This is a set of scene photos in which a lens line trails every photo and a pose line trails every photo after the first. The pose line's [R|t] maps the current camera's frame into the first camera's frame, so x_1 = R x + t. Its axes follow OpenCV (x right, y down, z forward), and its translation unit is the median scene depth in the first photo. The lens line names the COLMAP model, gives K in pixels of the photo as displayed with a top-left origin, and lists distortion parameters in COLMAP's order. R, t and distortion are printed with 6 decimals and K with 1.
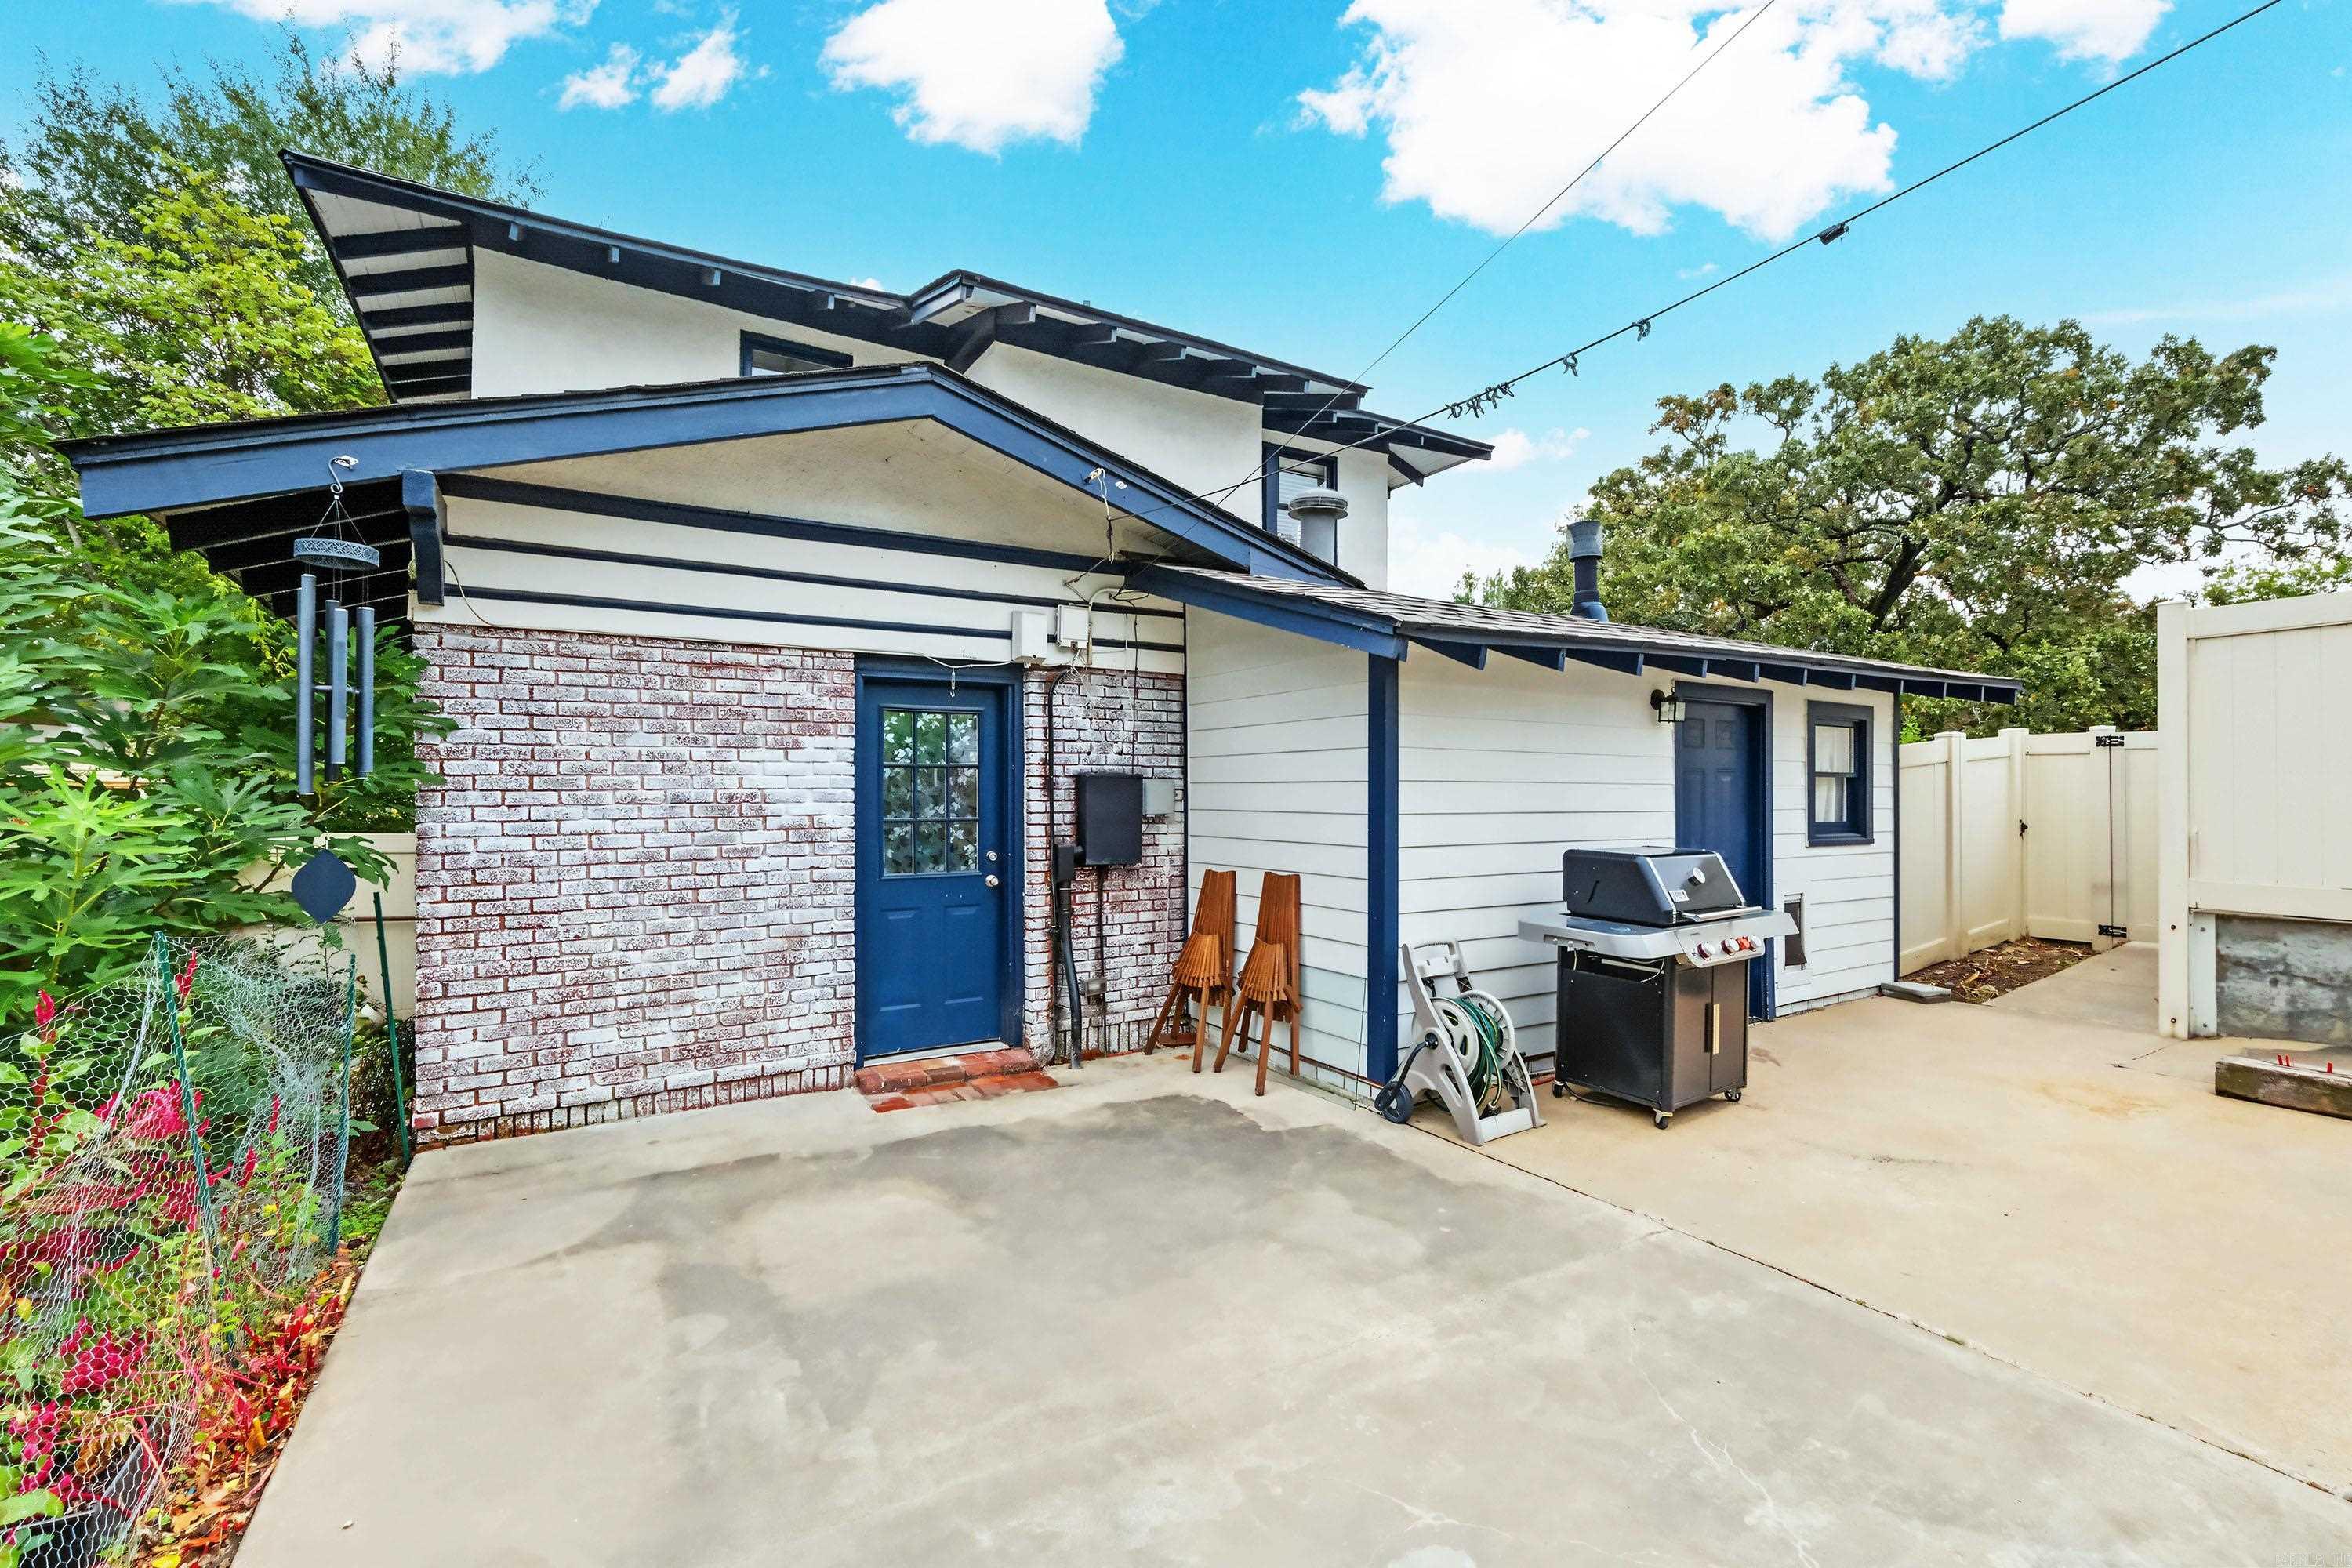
lens RADIAL K [[1020.0, 0, 1180.1], [0, 1020.0, 790.4], [0, 0, 1]] dist [-0.012761, 0.000084]
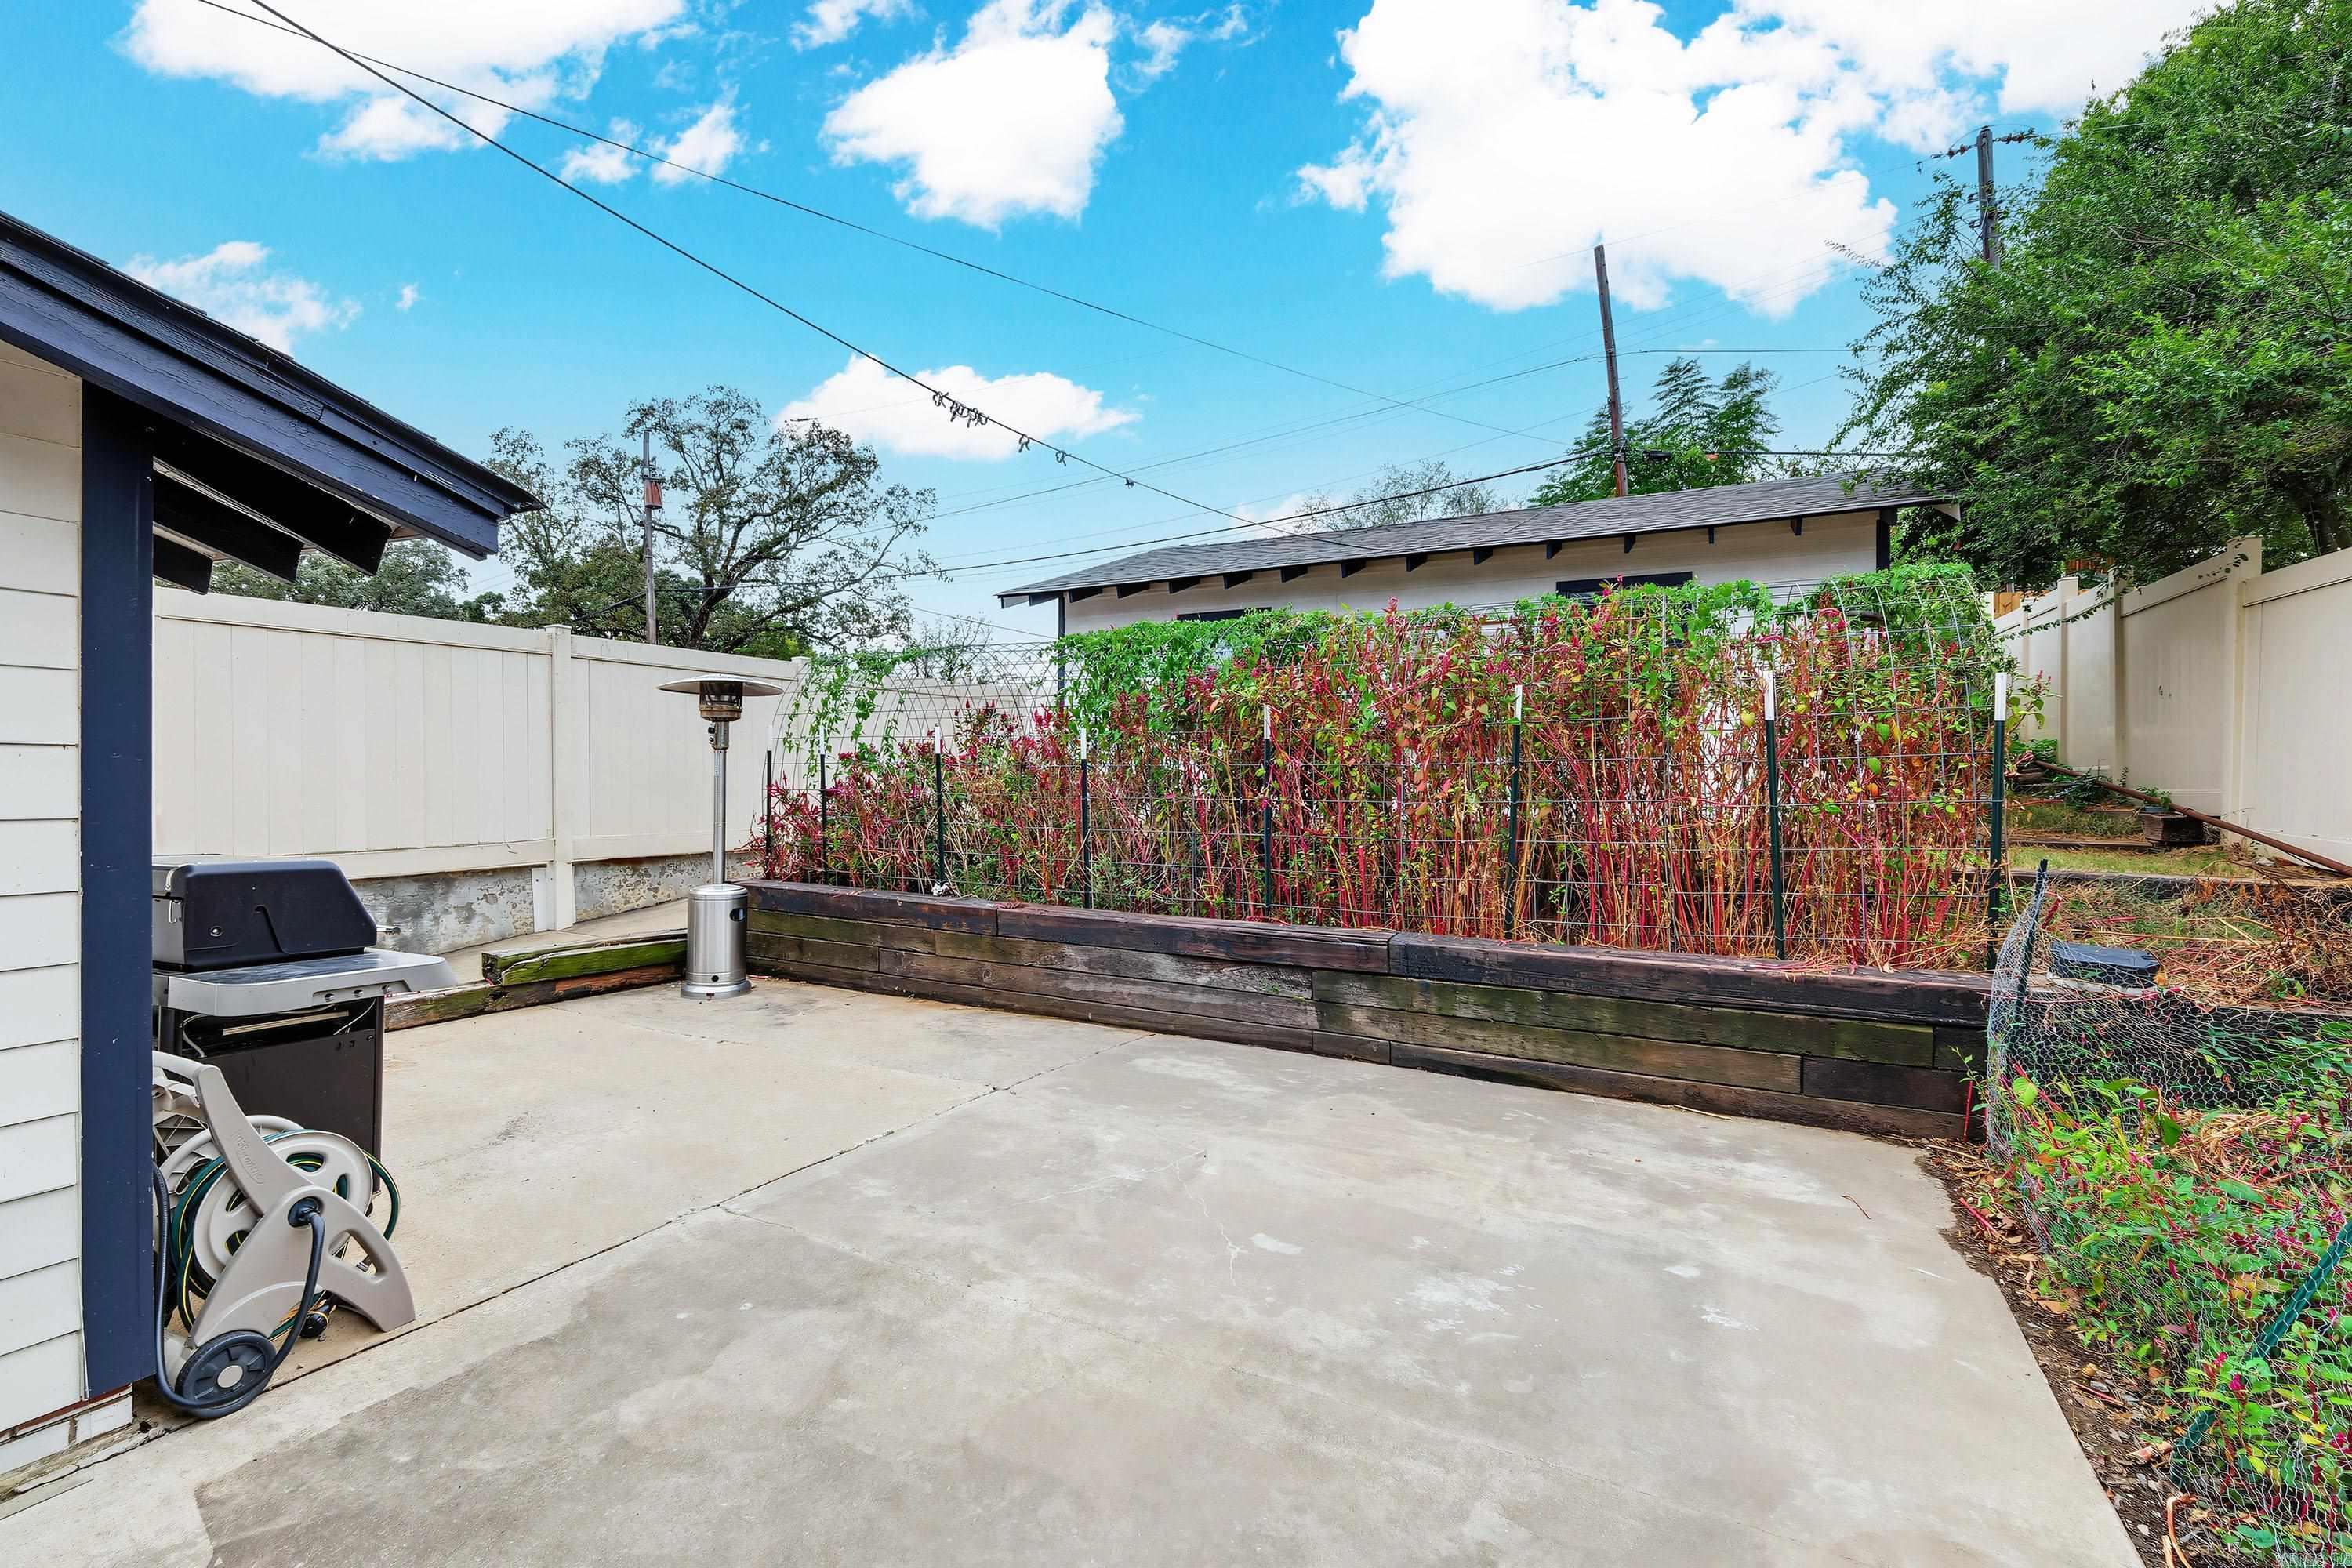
lens RADIAL K [[1020.0, 0, 1176.9], [0, 1020.0, 776.4], [0, 0, 1]] dist [-0.012761, 0.000084]
pose [[-0.504832, -0.003408, 0.863211, -0.735195], [-0.006433, 0.999979, 0.000186, -0.000664], [-0.863193, -0.005459, -0.504844, 1.314262]]
